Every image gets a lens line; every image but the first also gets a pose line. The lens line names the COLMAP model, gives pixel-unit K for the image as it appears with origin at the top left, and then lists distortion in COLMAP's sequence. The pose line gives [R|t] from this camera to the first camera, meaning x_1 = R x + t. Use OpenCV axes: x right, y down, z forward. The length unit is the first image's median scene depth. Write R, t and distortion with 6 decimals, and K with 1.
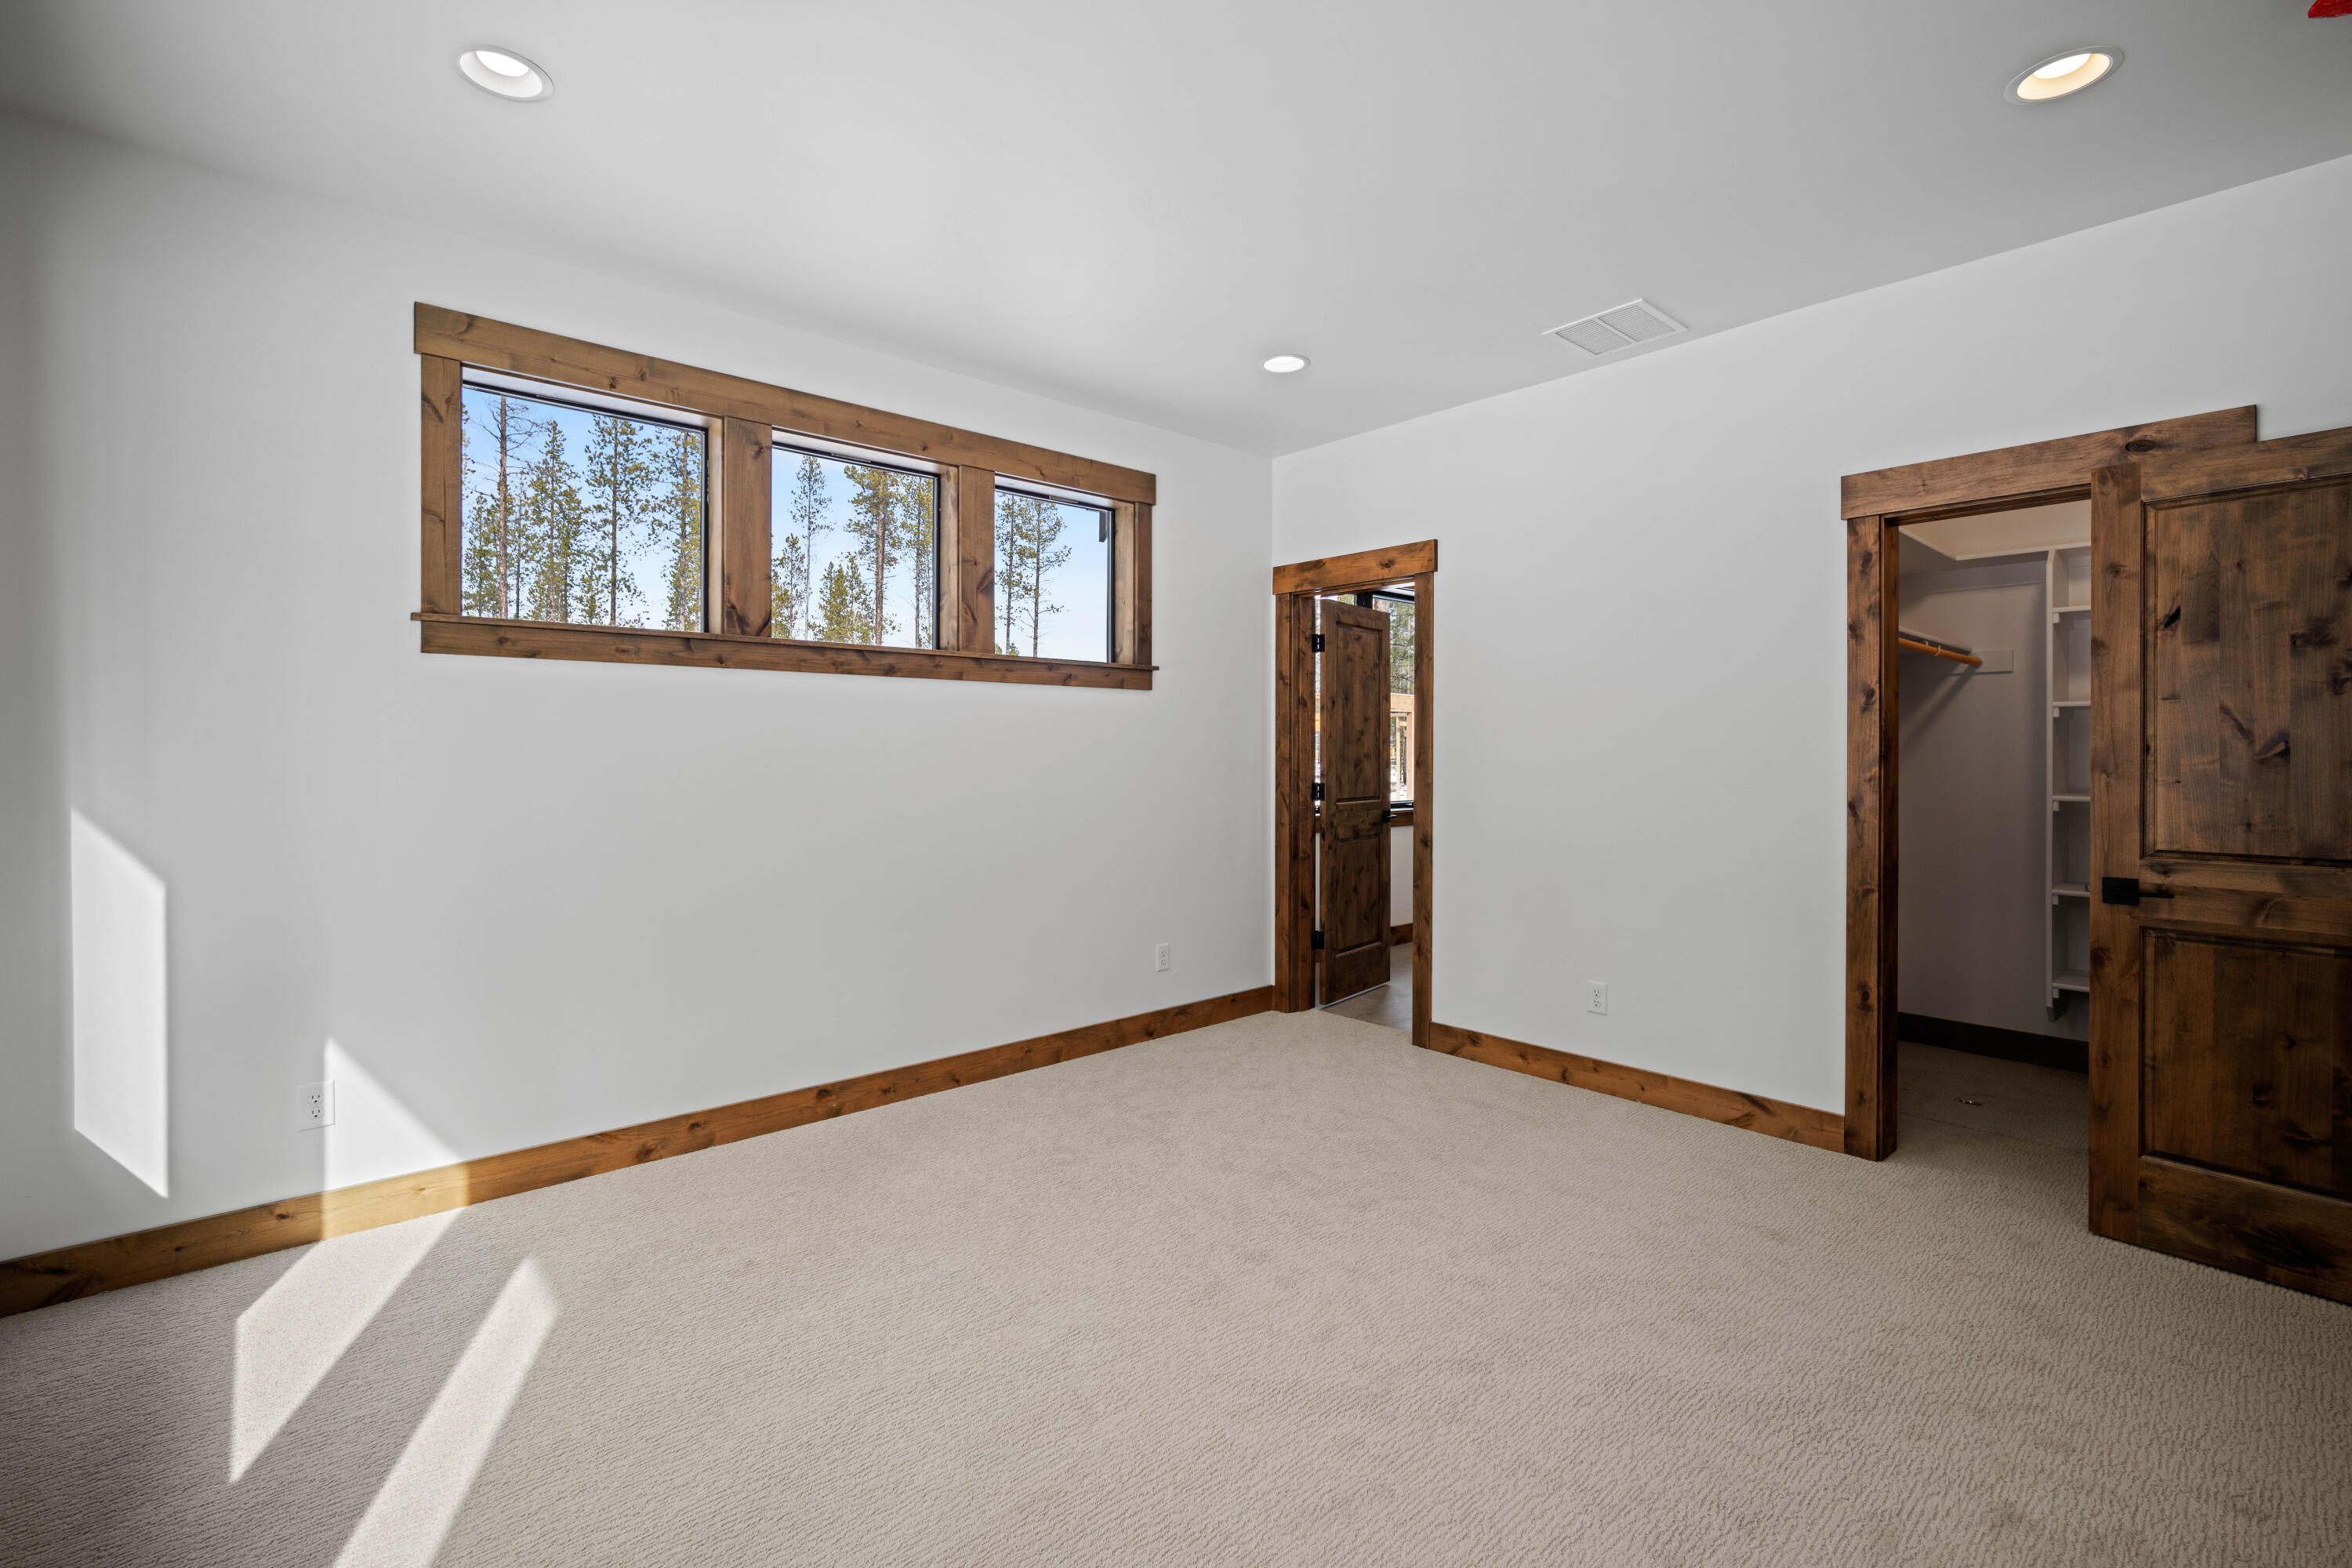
lens RADIAL K [[1048.5, 0, 1181.1], [0, 1048.5, 739.0], [0, 0, 1]] dist [-0.002020, -0.000091]
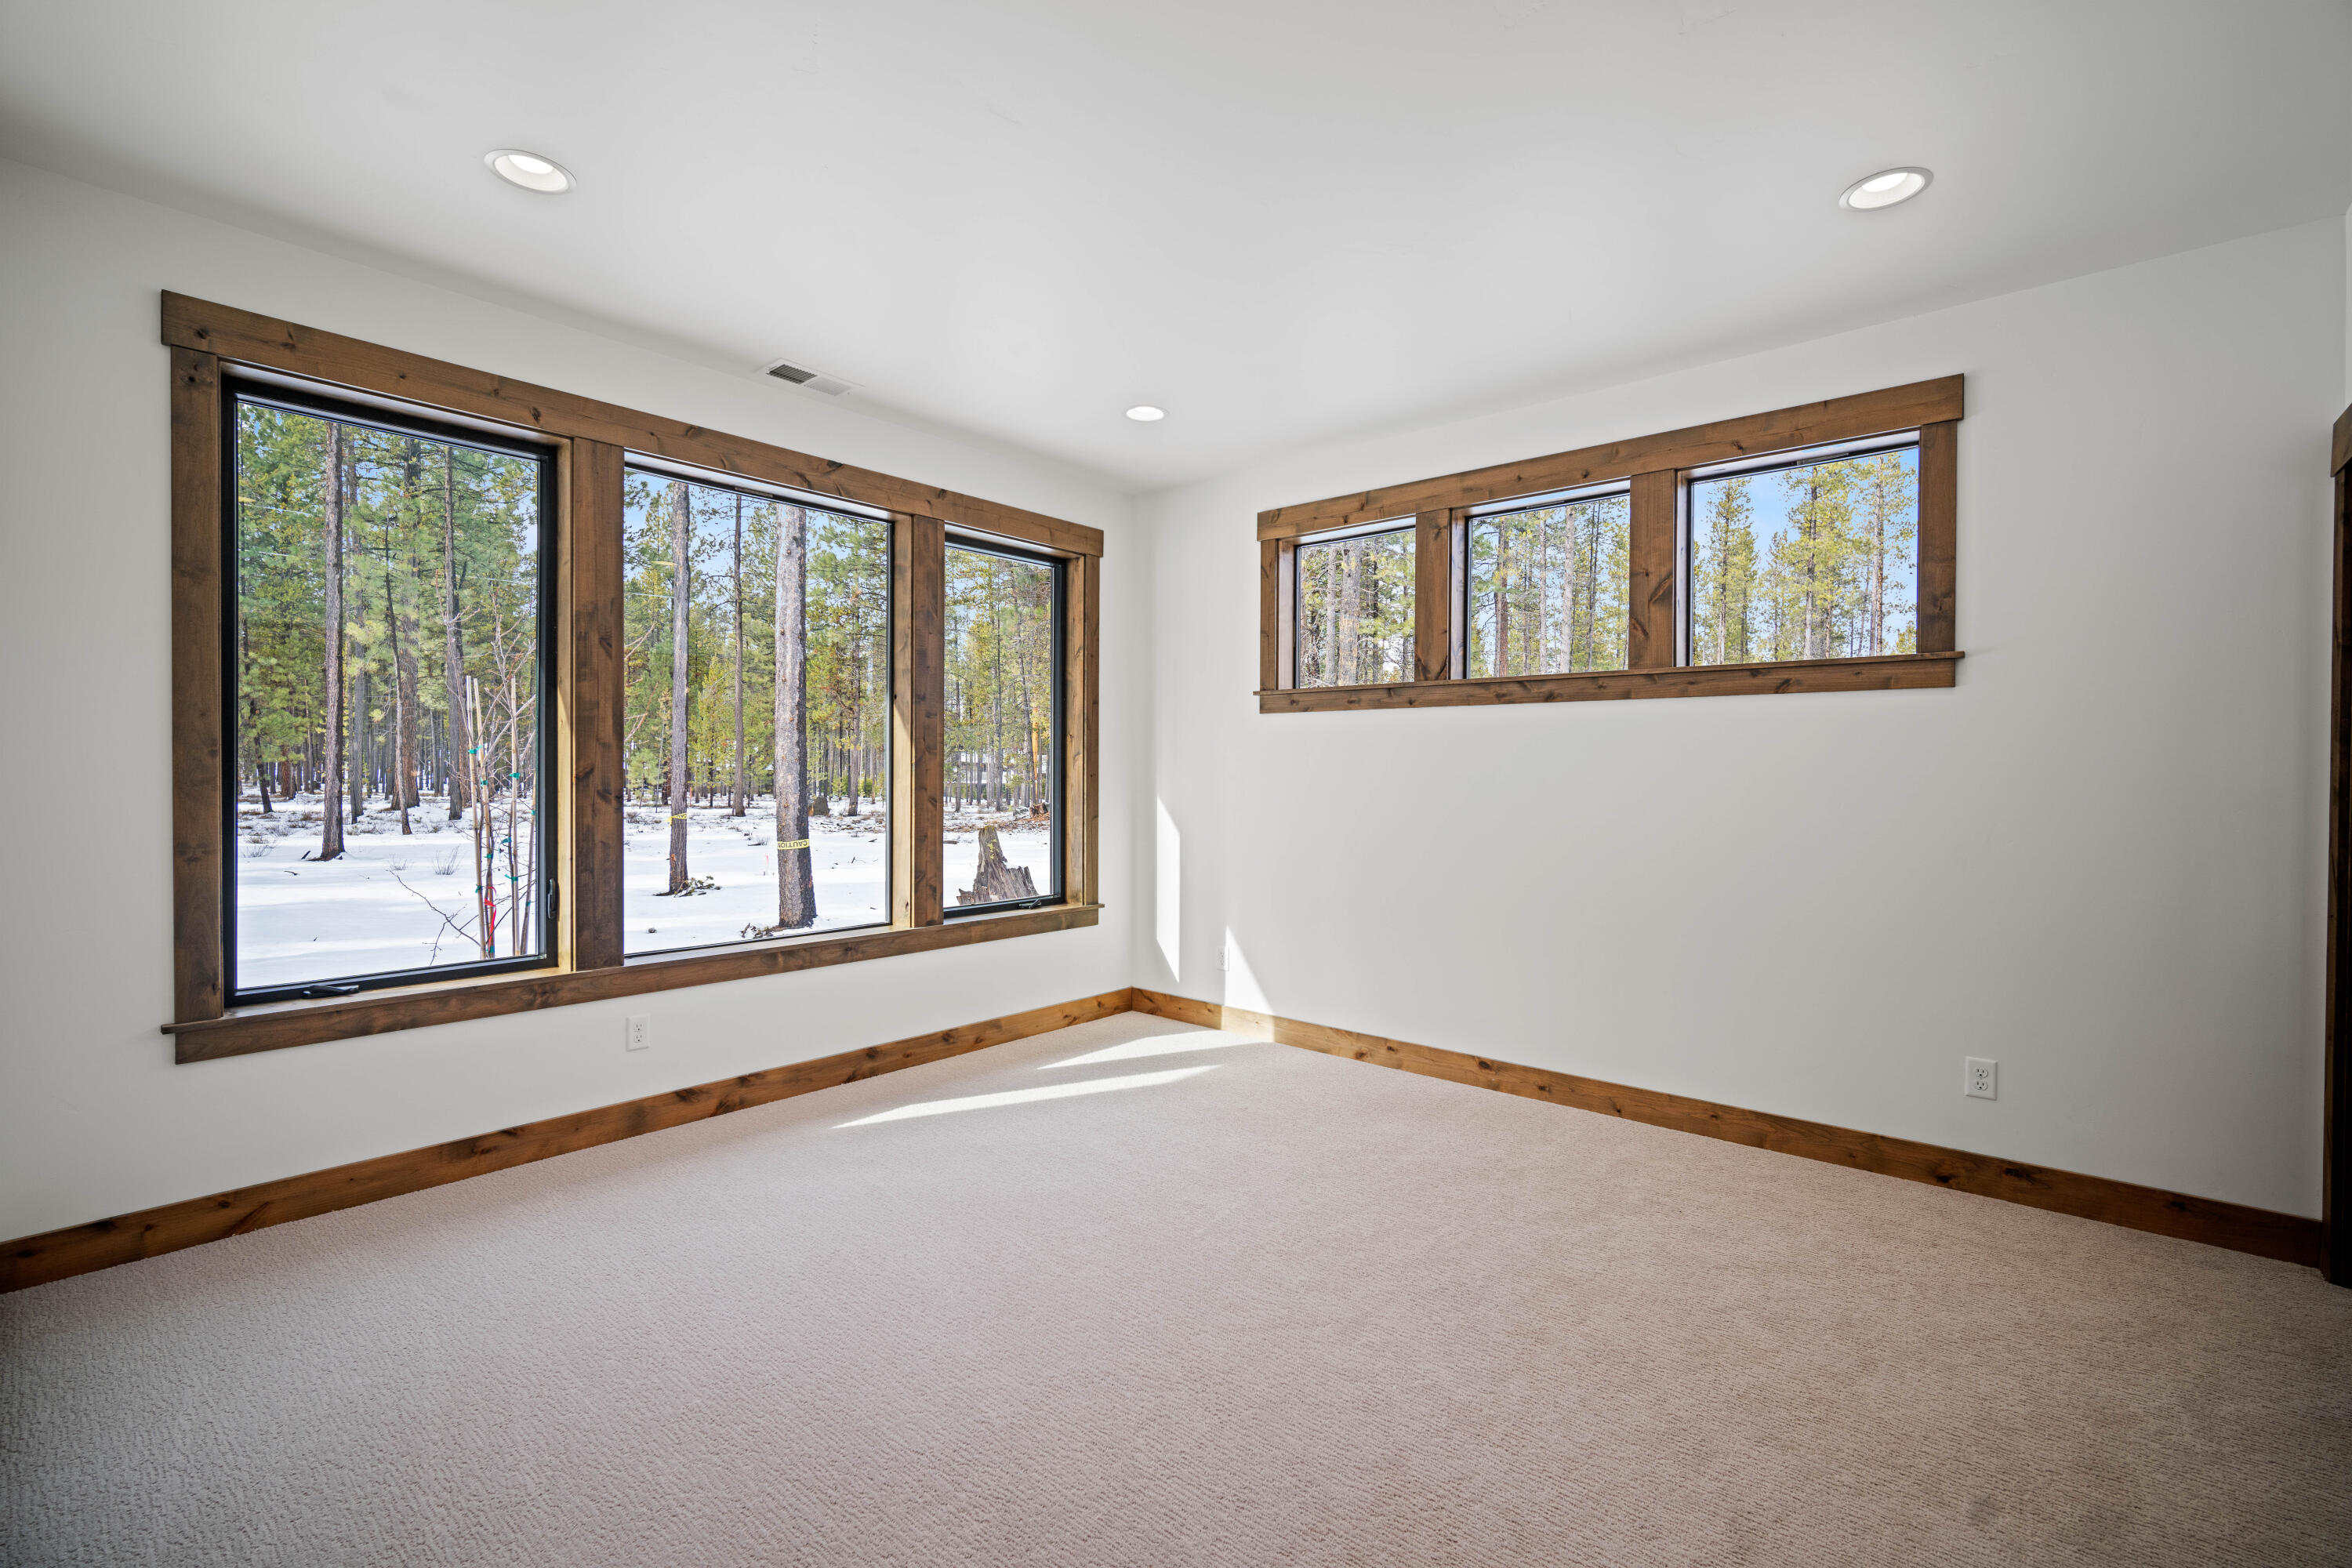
lens RADIAL K [[1019.4, 0, 1173.1], [0, 1019.4, 777.4], [0, 0, 1]] dist [-0.003272, 0.000324]
pose [[0.120436, 0.001212, -0.992720, 0.730733], [-0.001327, 0.999999, 0.001060, 0.016725], [0.992720, 0.001190, 0.120438, 0.512115]]
